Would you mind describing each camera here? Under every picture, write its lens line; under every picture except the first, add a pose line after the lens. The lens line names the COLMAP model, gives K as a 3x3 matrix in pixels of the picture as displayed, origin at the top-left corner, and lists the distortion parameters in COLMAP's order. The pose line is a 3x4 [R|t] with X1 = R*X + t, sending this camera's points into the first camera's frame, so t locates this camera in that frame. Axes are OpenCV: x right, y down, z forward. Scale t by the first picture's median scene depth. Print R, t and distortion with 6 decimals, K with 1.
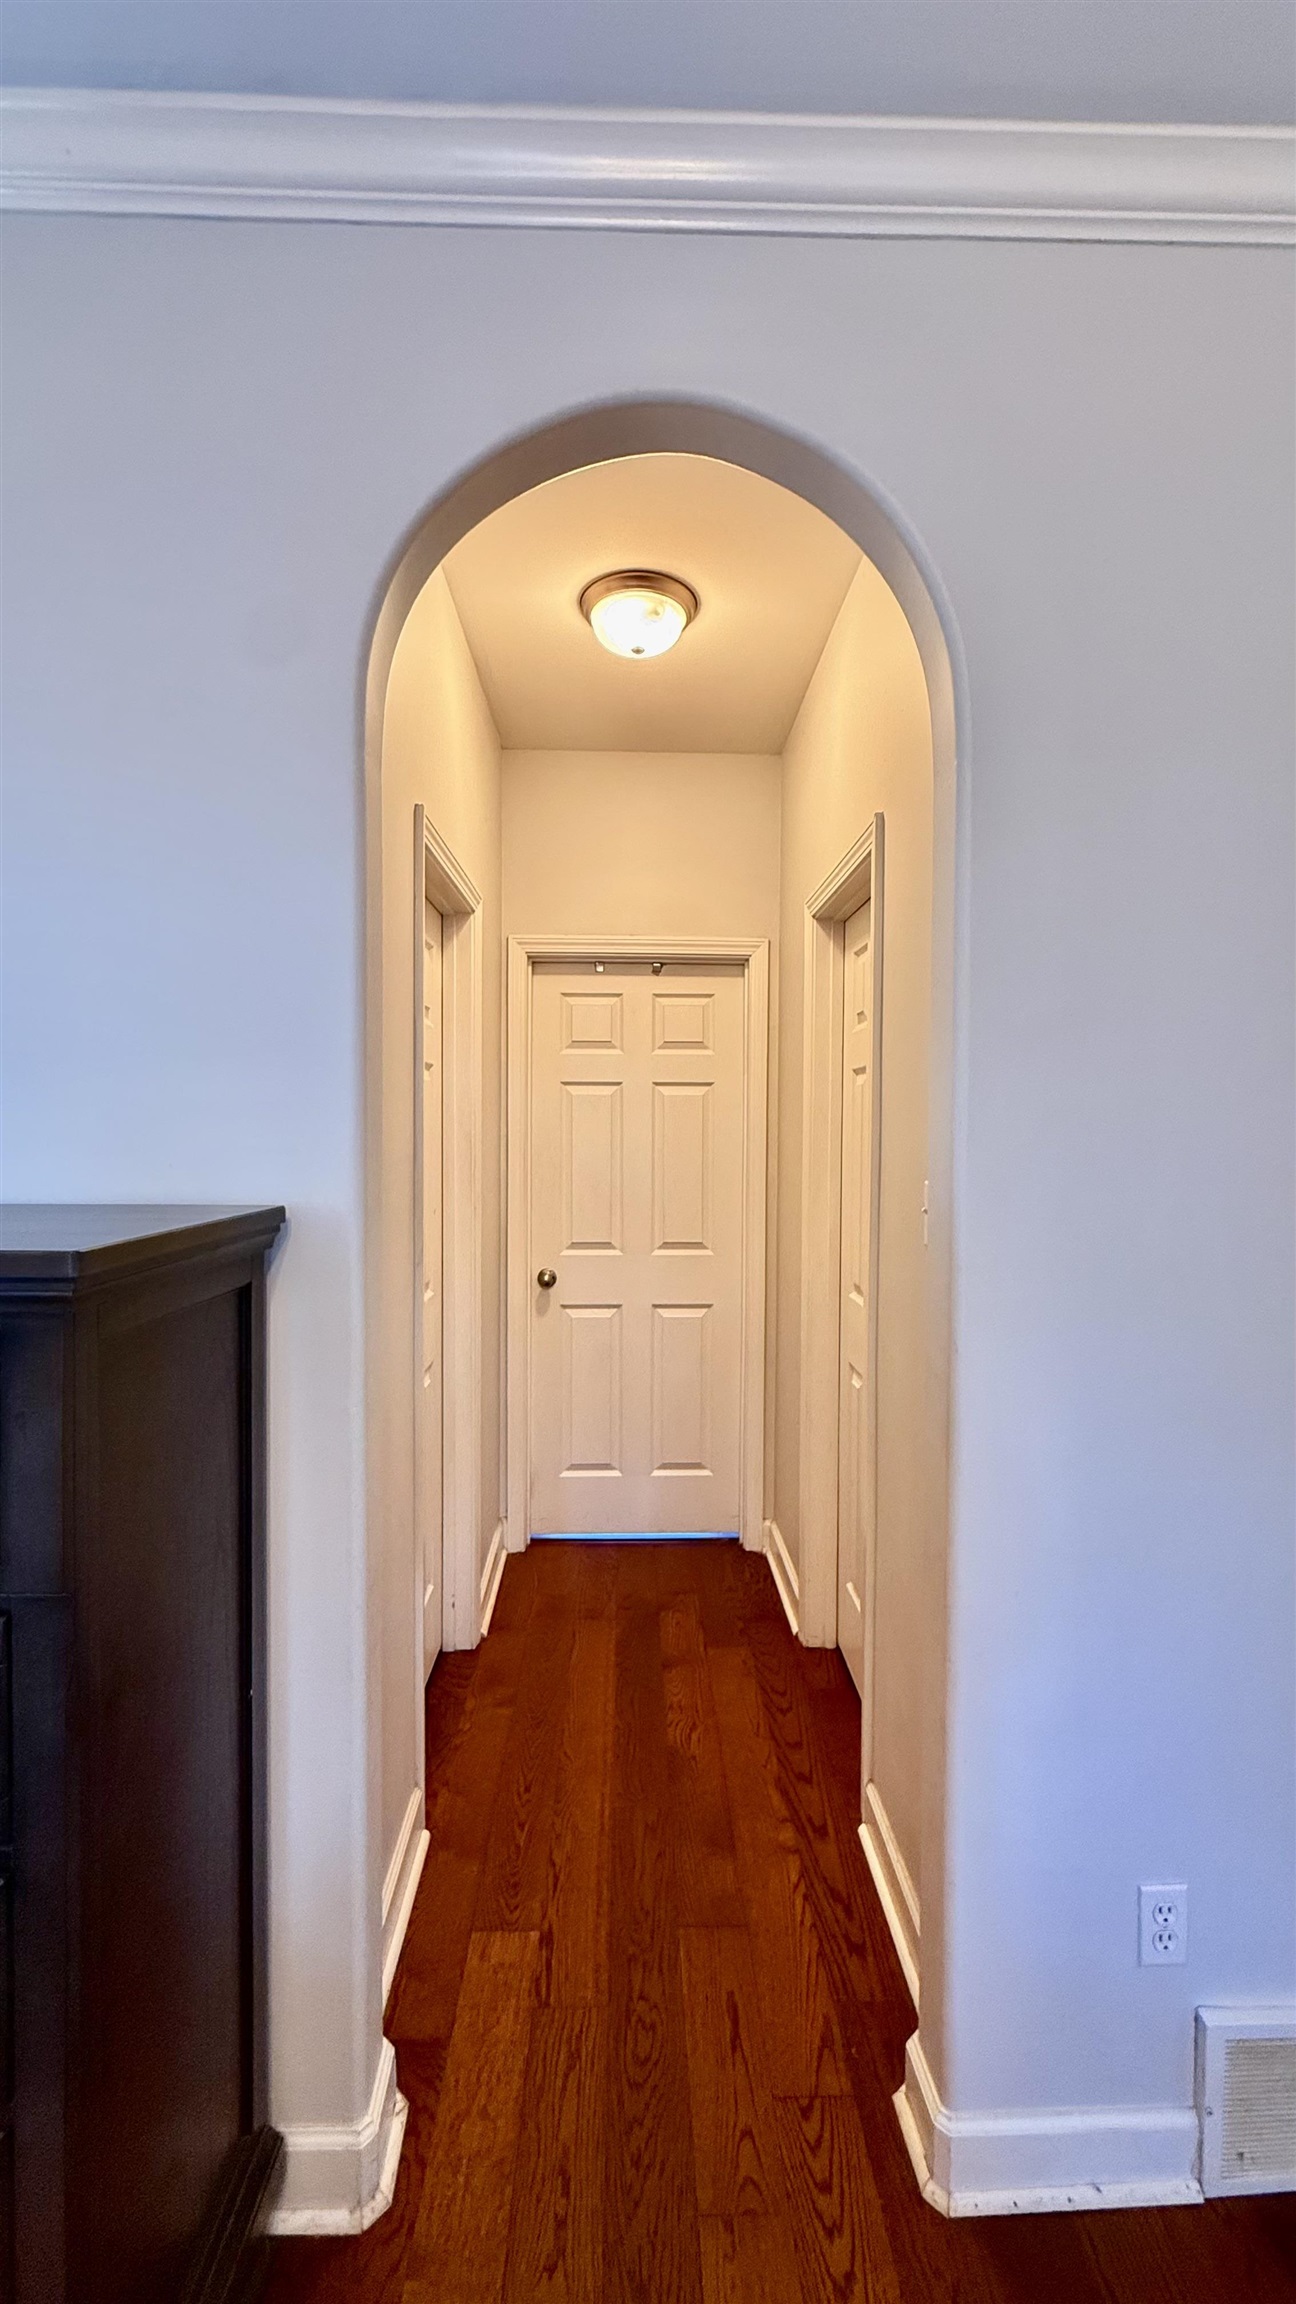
lens RADIAL K [[928.9, 0, 650.6], [0, 928.9, 1145.3], [0, 0, 1]] dist [0.004863, -0.000030]
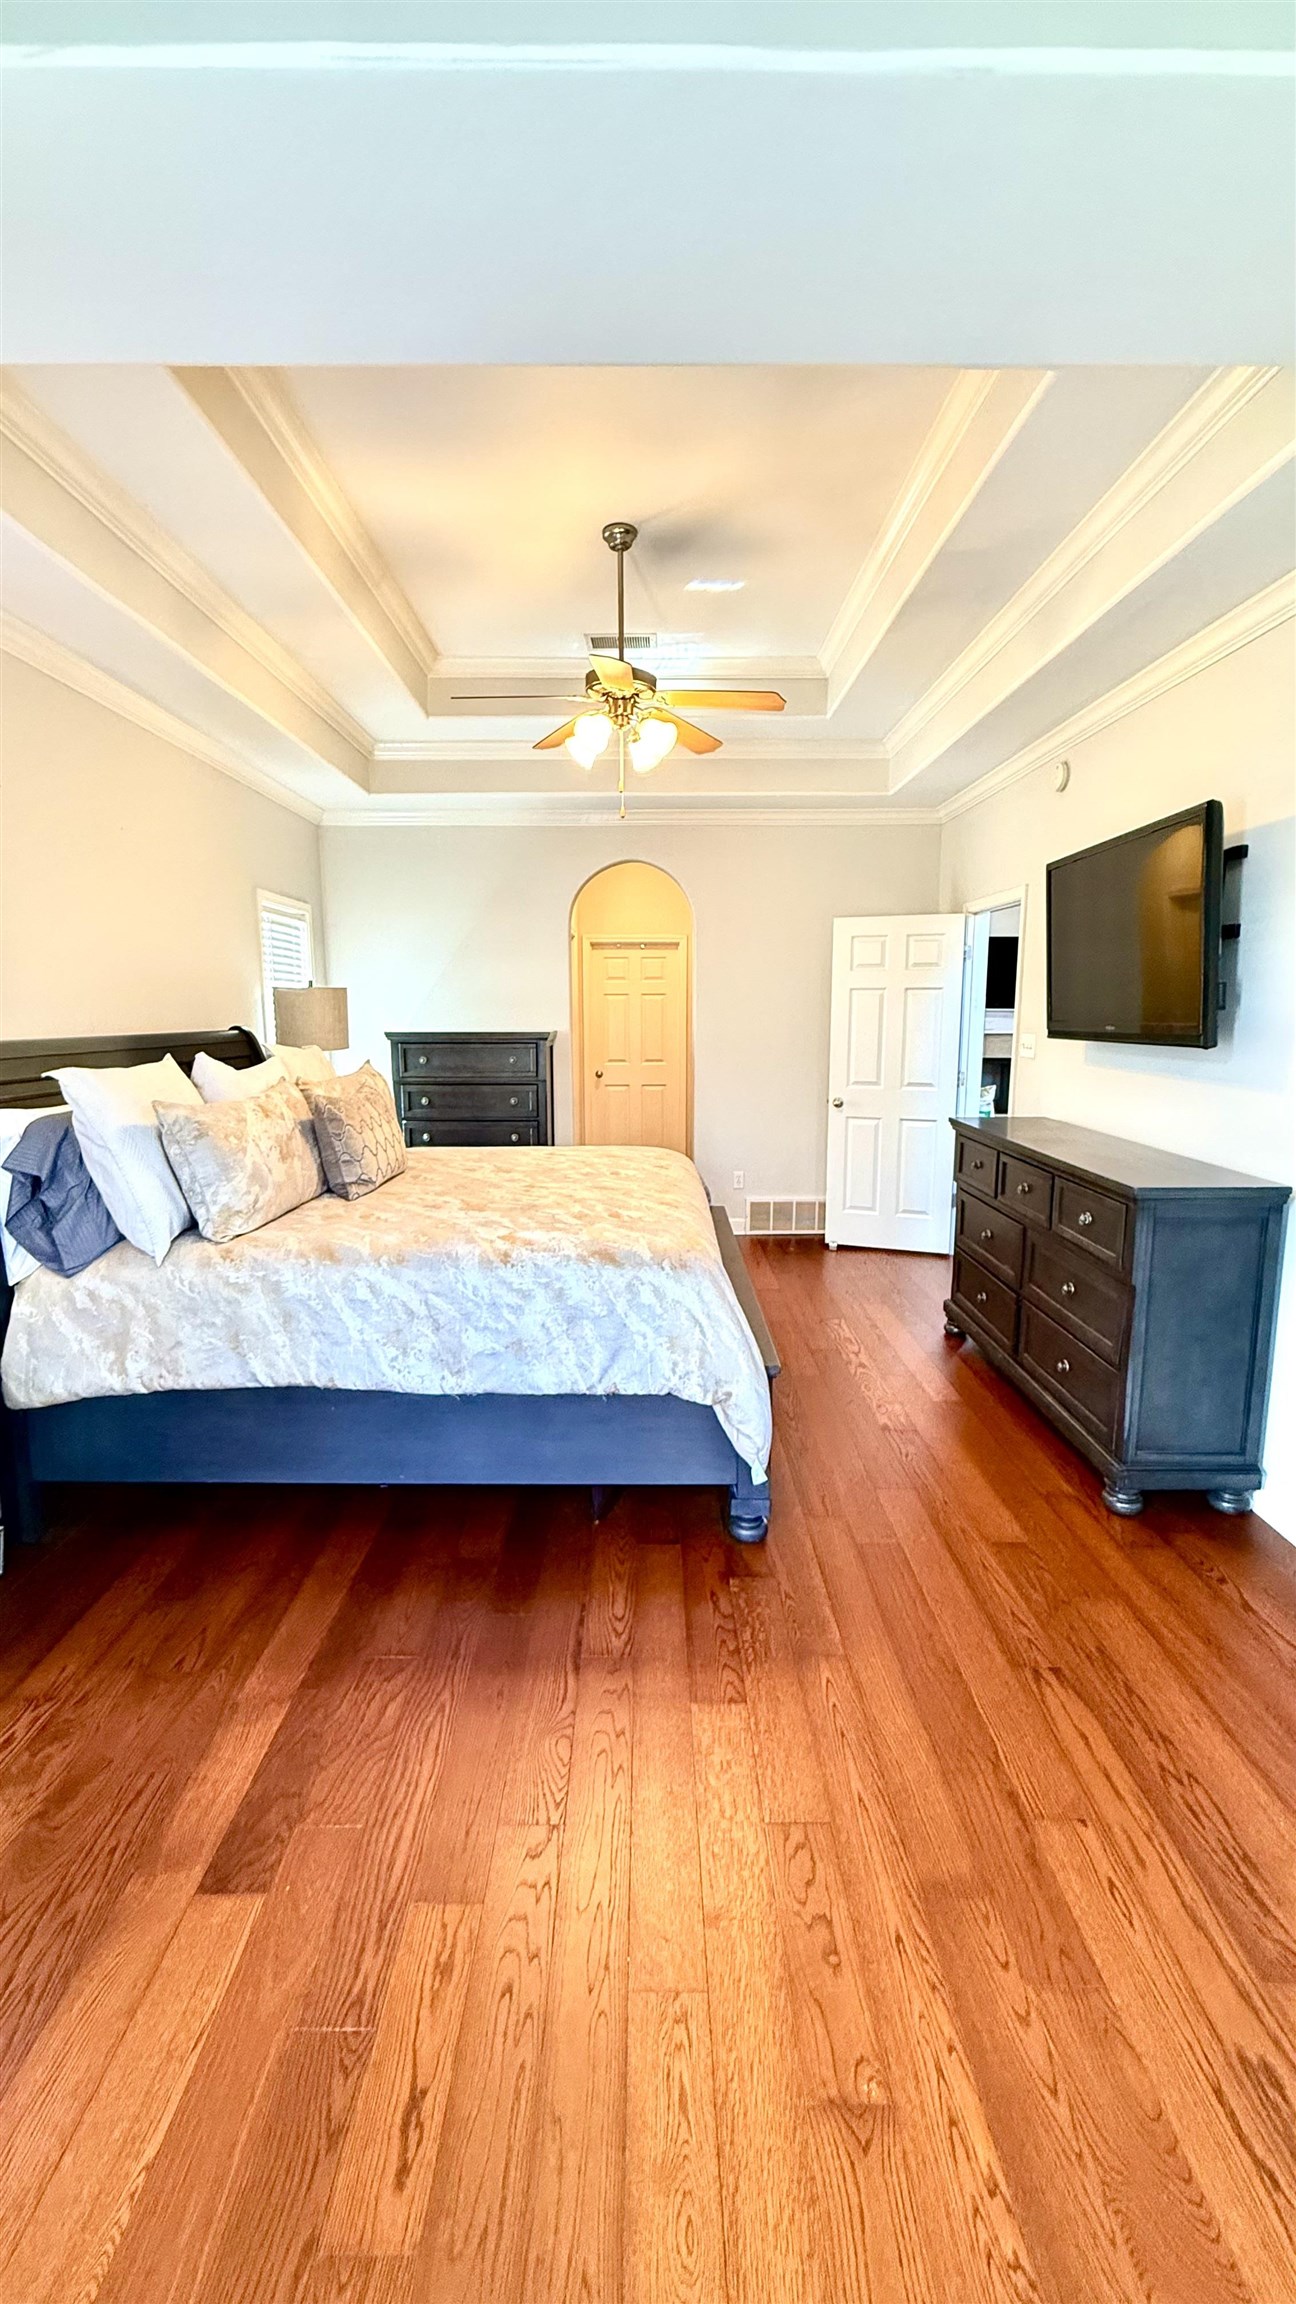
lens RADIAL K [[928.9, 0, 650.6], [0, 928.9, 1145.3], [0, 0, 1]] dist [0.004863, -0.000030]
pose [[0.999976, -0.006790, 0.001495, 0.020833], [0.006556, 0.992427, 0.122661, 0.029871], [-0.002317, -0.122648, 0.992448, -1.515572]]
